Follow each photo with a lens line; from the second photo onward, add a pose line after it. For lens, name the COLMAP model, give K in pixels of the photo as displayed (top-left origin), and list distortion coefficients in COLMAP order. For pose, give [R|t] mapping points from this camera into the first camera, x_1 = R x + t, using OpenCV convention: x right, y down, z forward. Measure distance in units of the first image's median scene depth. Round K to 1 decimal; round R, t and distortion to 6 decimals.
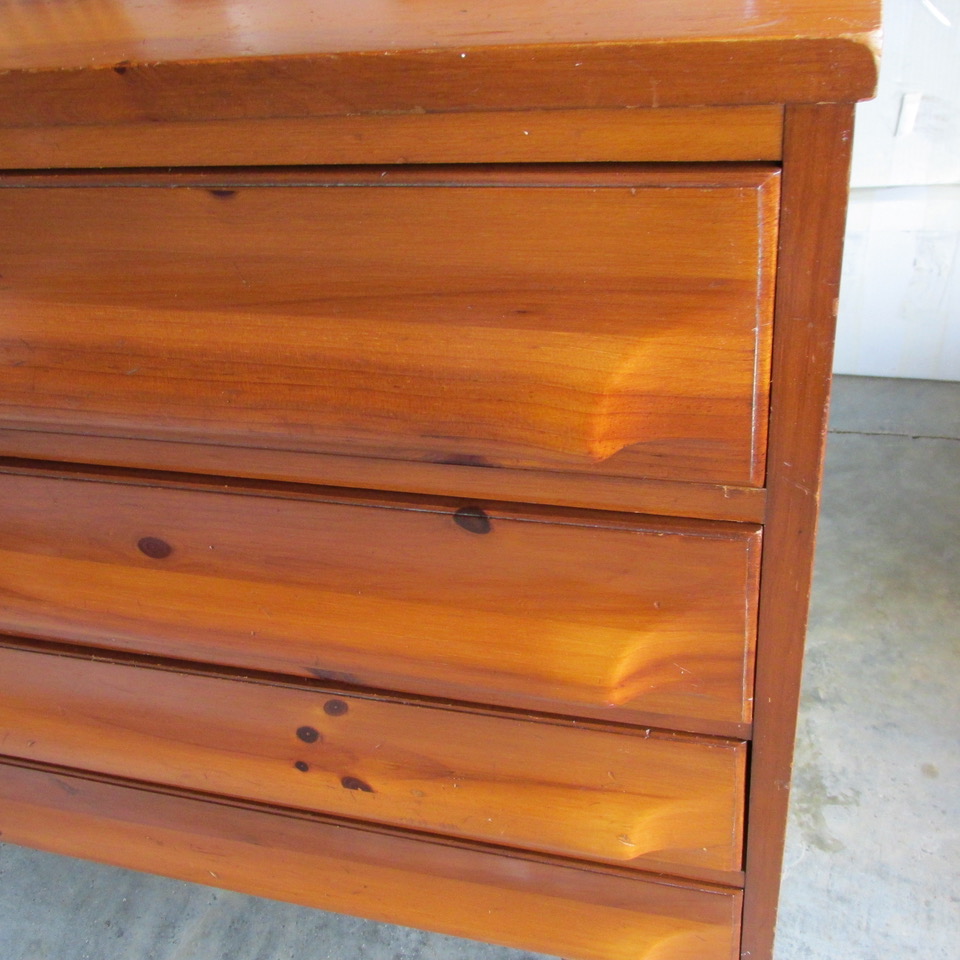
lens RADIAL K [[1053.4, 0, 480.0], [0, 1053.4, 480.0], [0, 0, 1]] dist [-0.029251, 0.004131]
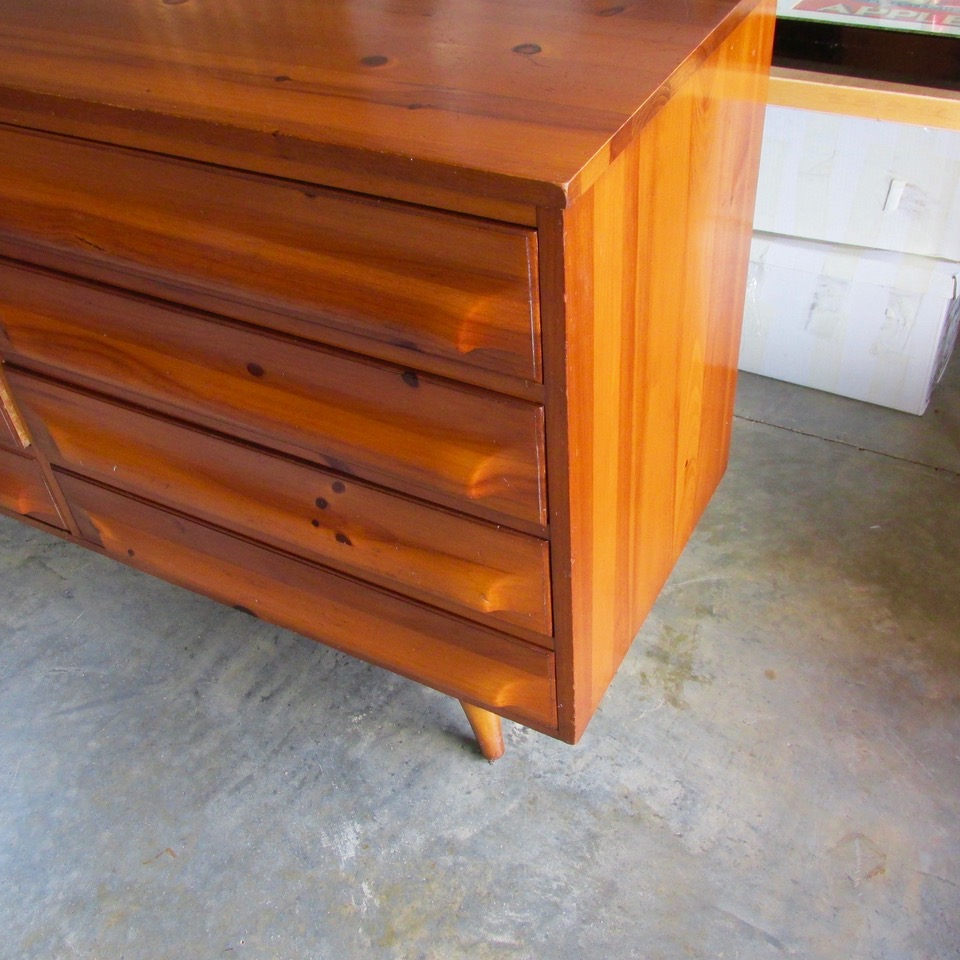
lens RADIAL K [[1053.4, 0, 480.0], [0, 1053.4, 480.0], [0, 0, 1]] dist [-0.029251, 0.004131]
pose [[0.970805, 0.206743, -0.121635, 0.332947], [-0.203565, 0.978318, 0.038136, 0.102048], [0.126883, -0.012262, 0.991842, -0.772229]]
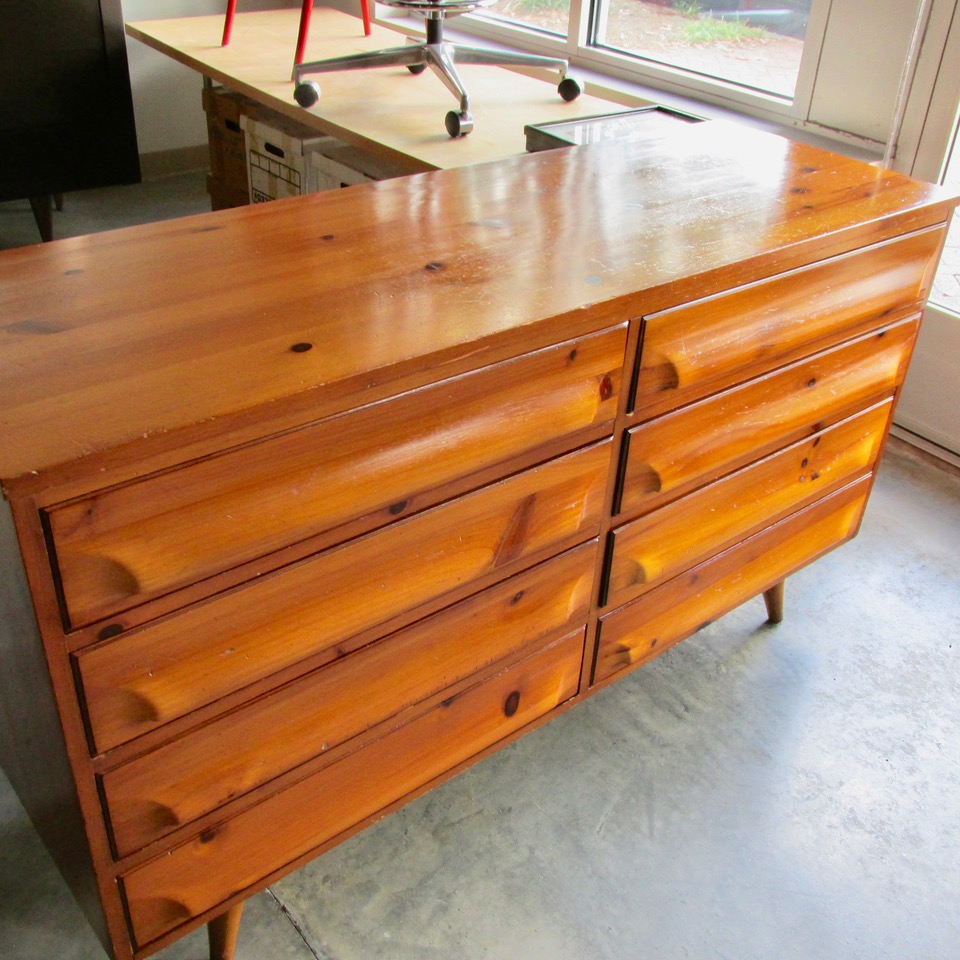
lens RADIAL K [[1053.4, 0, 480.0], [0, 1053.4, 480.0], [0, 0, 1]] dist [-0.029251, 0.004131]
pose [[0.566094, -0.283168, 0.774179, -3.294538], [0.449274, 0.893392, -0.001746, -0.108517], [-0.691151, 0.348807, 0.632964, -0.146132]]
